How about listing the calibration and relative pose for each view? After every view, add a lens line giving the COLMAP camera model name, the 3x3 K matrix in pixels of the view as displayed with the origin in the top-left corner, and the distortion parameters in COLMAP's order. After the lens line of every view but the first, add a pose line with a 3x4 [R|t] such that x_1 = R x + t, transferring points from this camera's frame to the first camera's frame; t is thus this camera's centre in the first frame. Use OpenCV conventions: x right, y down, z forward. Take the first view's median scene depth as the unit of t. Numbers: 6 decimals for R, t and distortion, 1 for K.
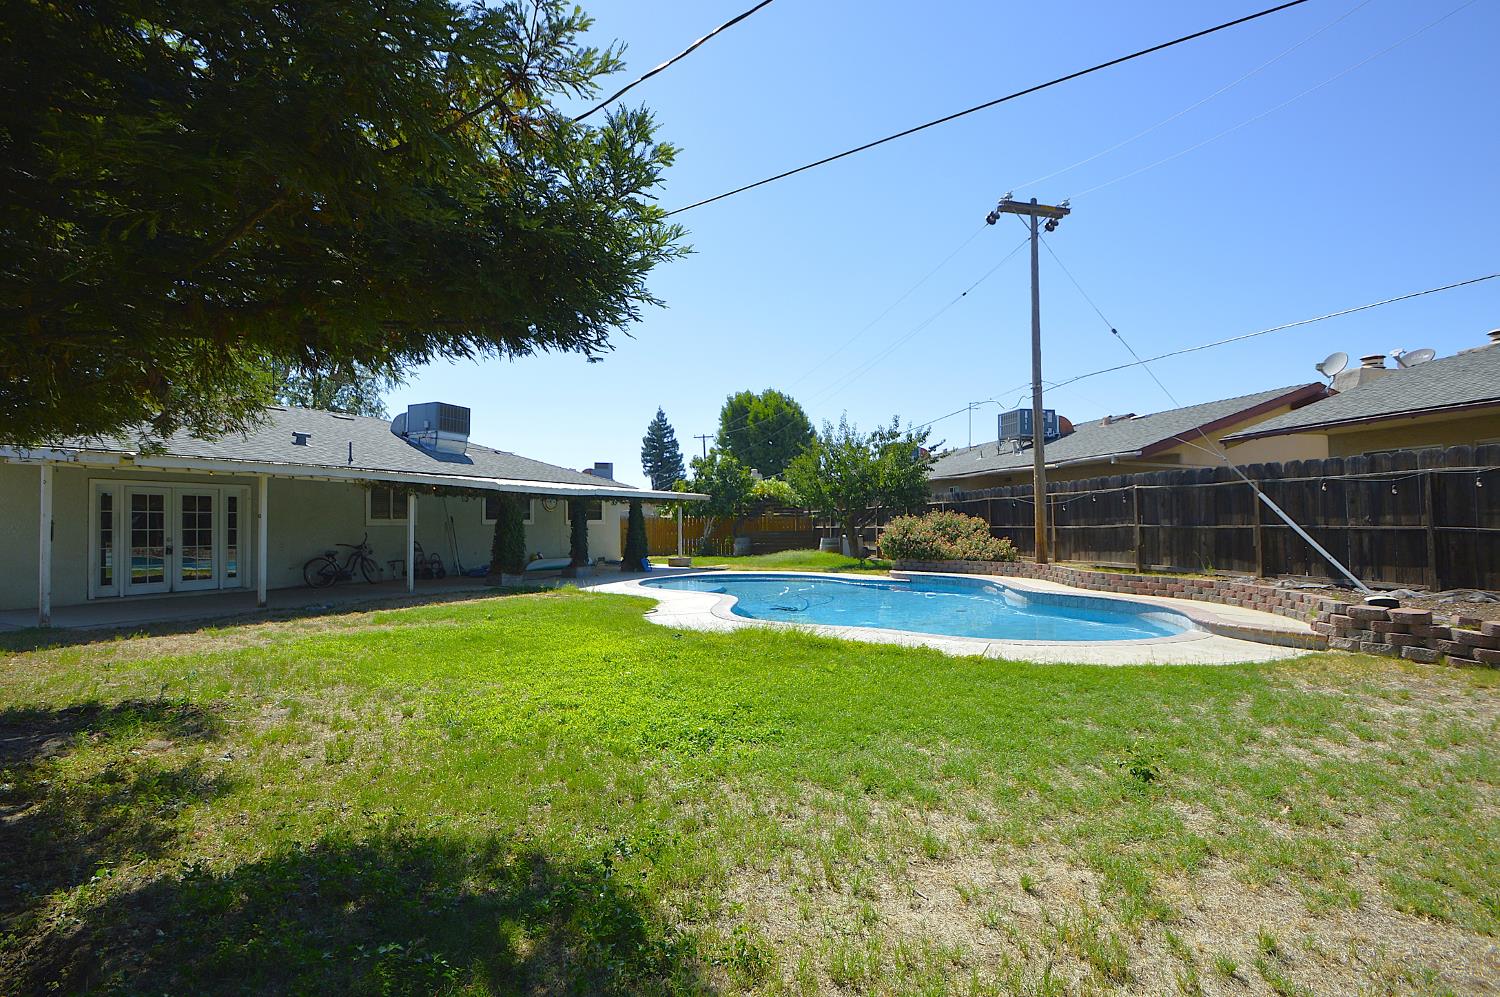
lens RADIAL K [[703.0, 0, 750.0], [0, 703.0, 498.5], [0, 0, 1]] dist [0.003804, 0.000161]
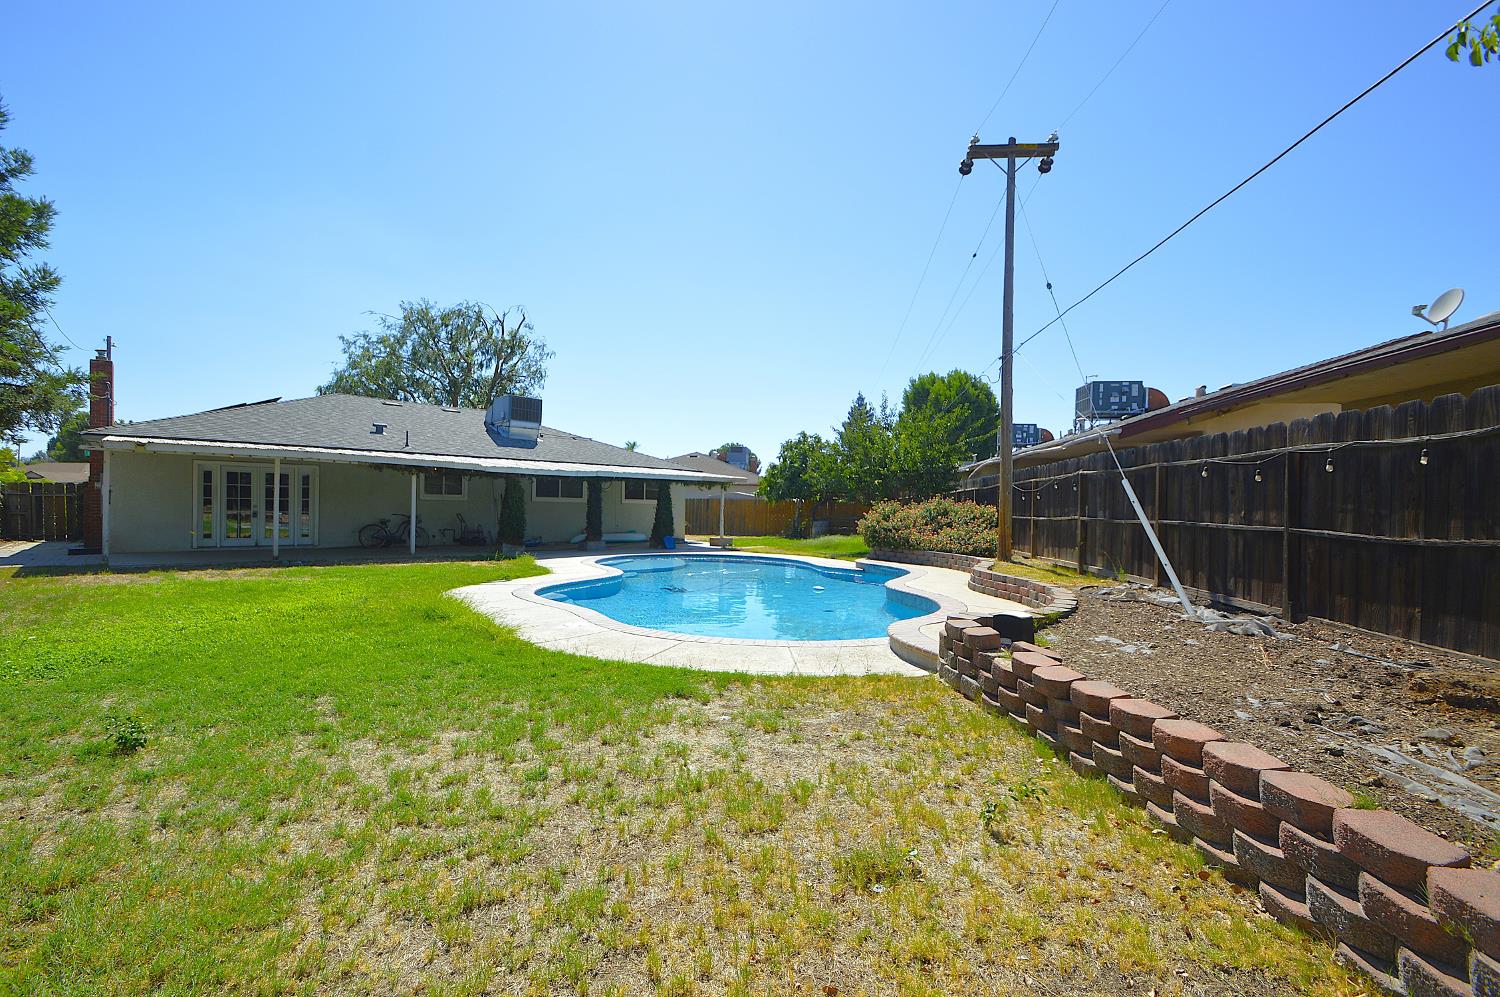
lens RADIAL K [[682.9, 0, 750.0], [0, 682.9, 498.5], [0, 0, 1]] dist [-0.010197, -0.000422]
pose [[0.939306, 0.020081, -0.342494, 0.399286], [-0.011873, 0.999590, 0.026045, -0.000657], [0.342876, -0.020398, 0.939159, 0.096048]]
